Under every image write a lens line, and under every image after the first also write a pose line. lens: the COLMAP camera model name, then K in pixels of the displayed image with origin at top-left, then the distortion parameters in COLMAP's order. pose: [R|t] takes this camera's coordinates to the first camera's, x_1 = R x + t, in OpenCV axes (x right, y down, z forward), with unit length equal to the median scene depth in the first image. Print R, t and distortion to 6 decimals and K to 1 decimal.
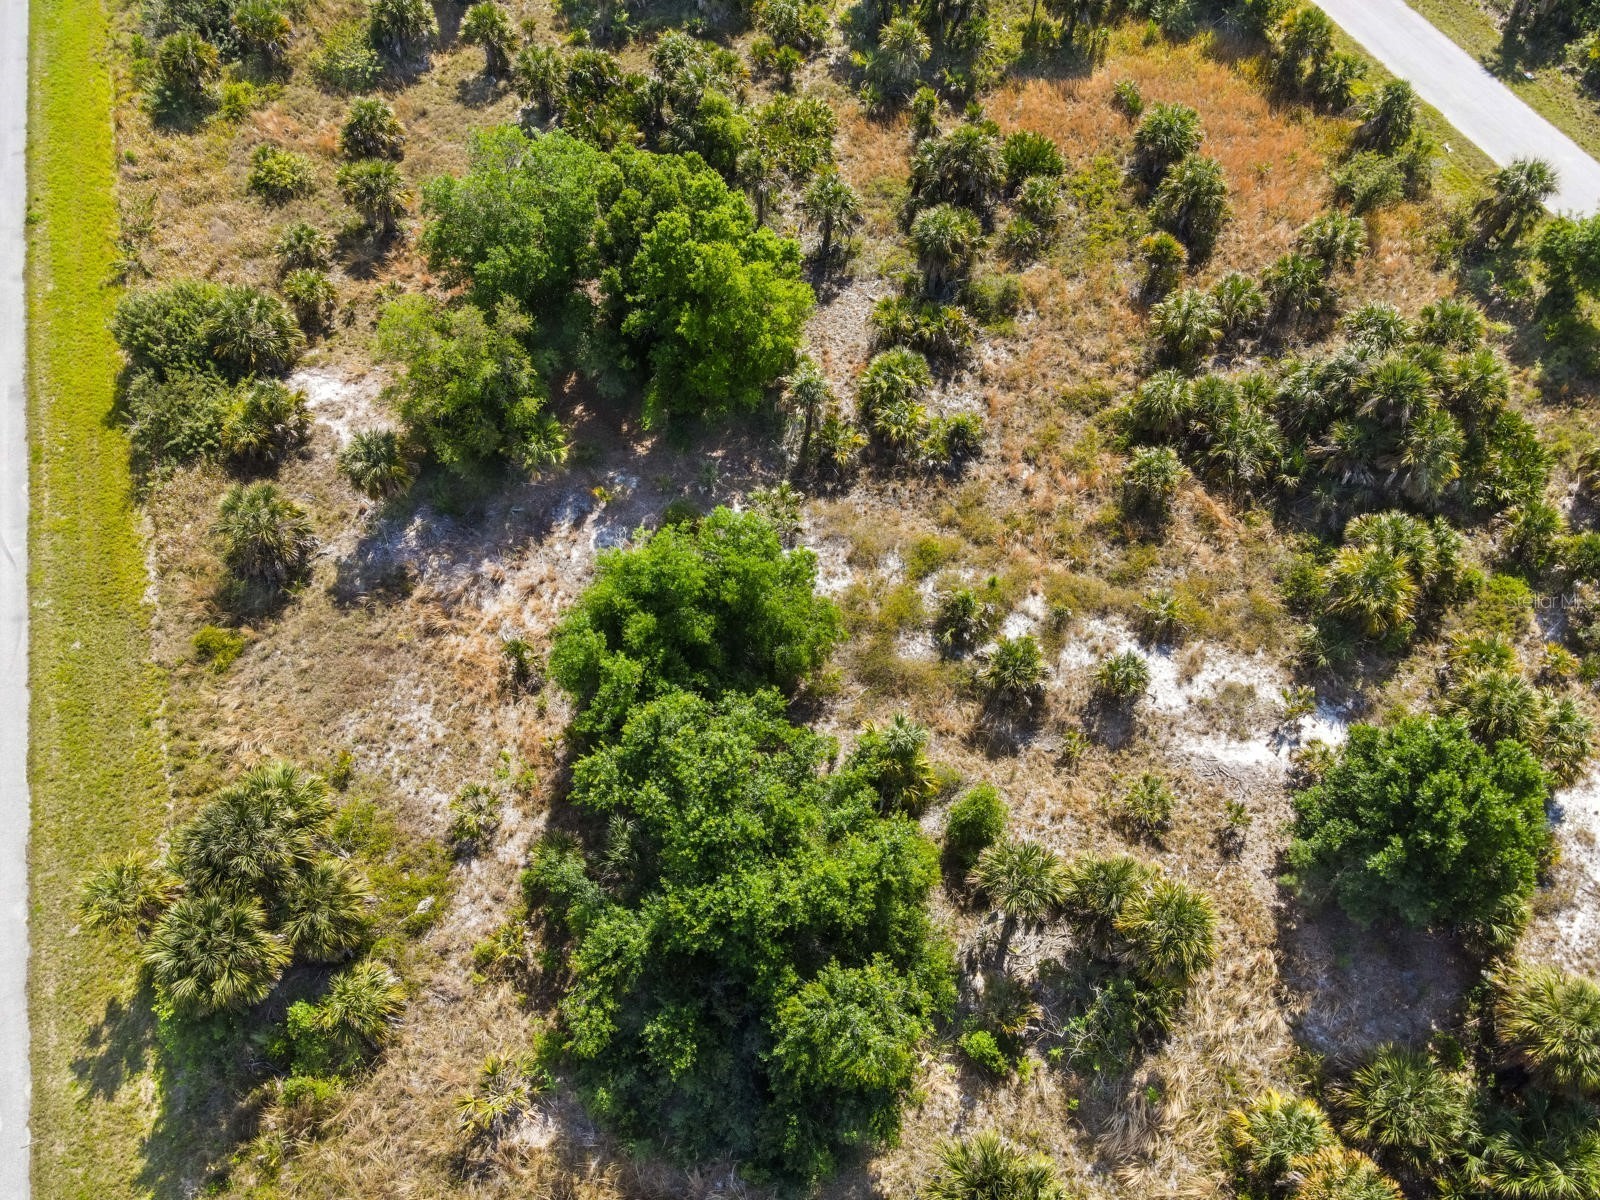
lens RADIAL K [[1198.4, 0, 800.0], [0, 1198.4, 600.0], [0, 0, 1]] dist [0.006351, 0.000138]
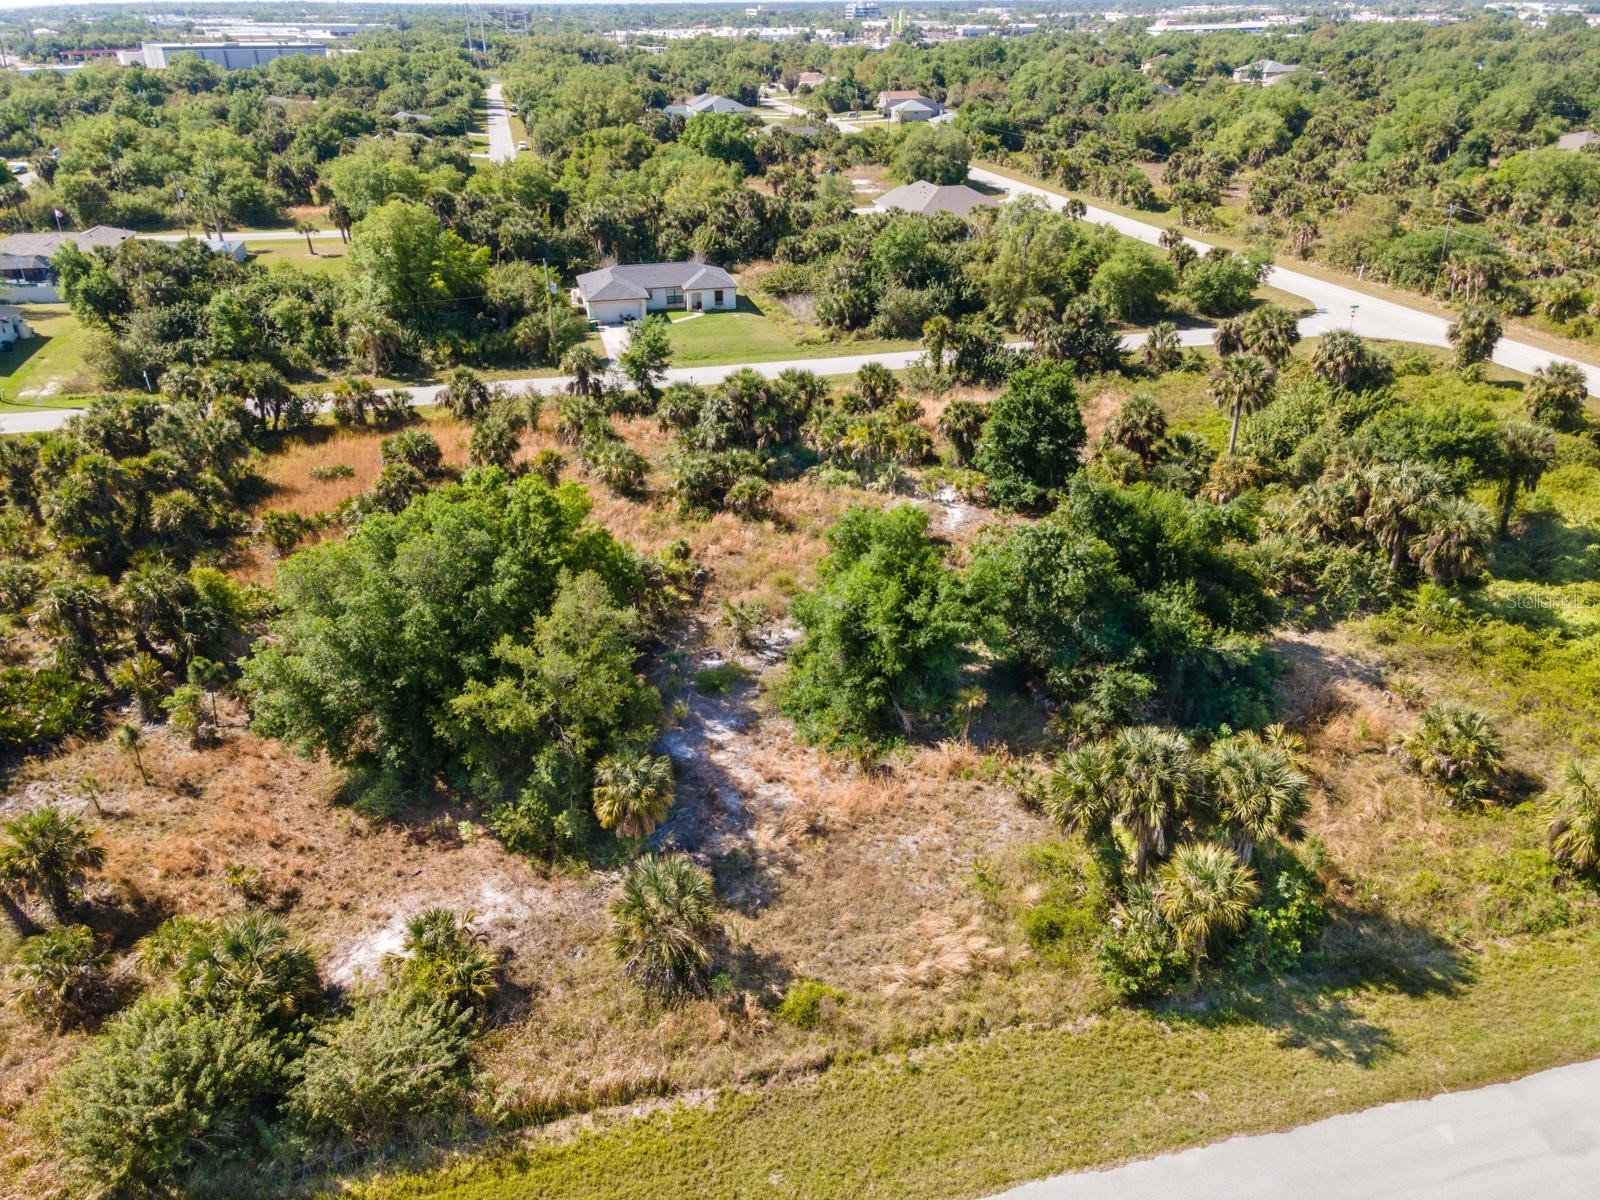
lens RADIAL K [[1168.1, 0, 795.3], [0, 1168.1, 612.7], [0, 0, 1]] dist [-0.004300, 0.082070]
pose [[0.108158, -0.444297, 0.889327, -1.018125], [0.824367, 0.540065, 0.169553, -0.226168], [-0.555626, 0.714793, 0.424676, 0.490980]]
